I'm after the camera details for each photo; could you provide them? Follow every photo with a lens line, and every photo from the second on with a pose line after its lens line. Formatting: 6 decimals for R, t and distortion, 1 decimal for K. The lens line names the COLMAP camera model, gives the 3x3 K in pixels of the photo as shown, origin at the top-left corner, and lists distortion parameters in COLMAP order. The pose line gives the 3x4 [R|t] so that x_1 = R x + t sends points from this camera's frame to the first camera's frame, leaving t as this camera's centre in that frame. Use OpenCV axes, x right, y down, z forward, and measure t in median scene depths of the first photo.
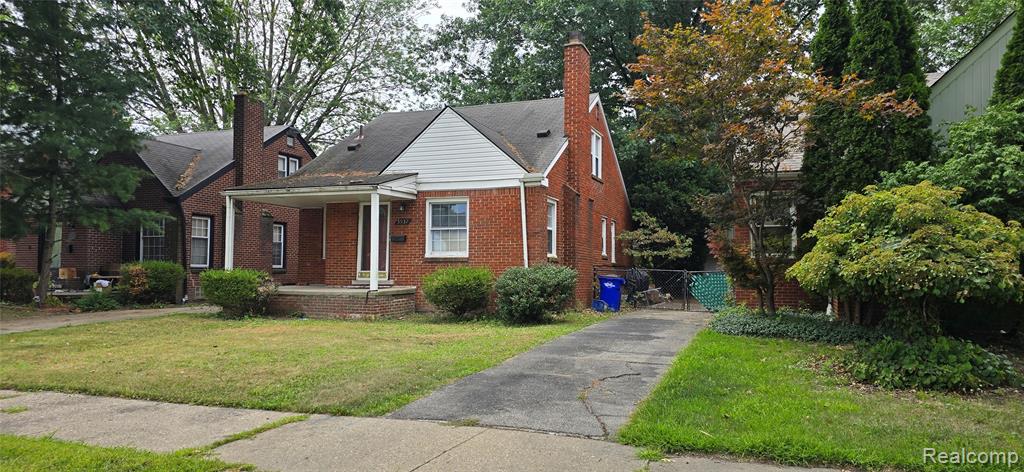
lens RADIAL K [[678.9, 0, 515.5], [0, 678.9, 233.4], [0, 0, 1]] dist [-0.000757, -0.008945]
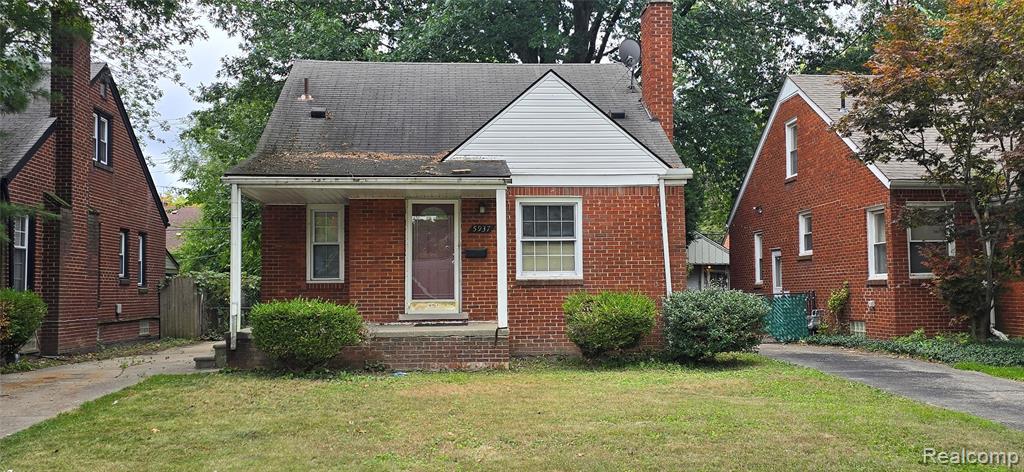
lens RADIAL K [[974.1, 0, 511.7], [0, 974.1, 240.7], [0, 0, 1]] dist [0.060129, 0.000000]
pose [[0.917802, 0.009466, 0.396925, -0.554499], [-0.009966, 0.999950, -0.000804, -0.004710], [-0.396912, -0.003218, 0.917851, 0.066622]]
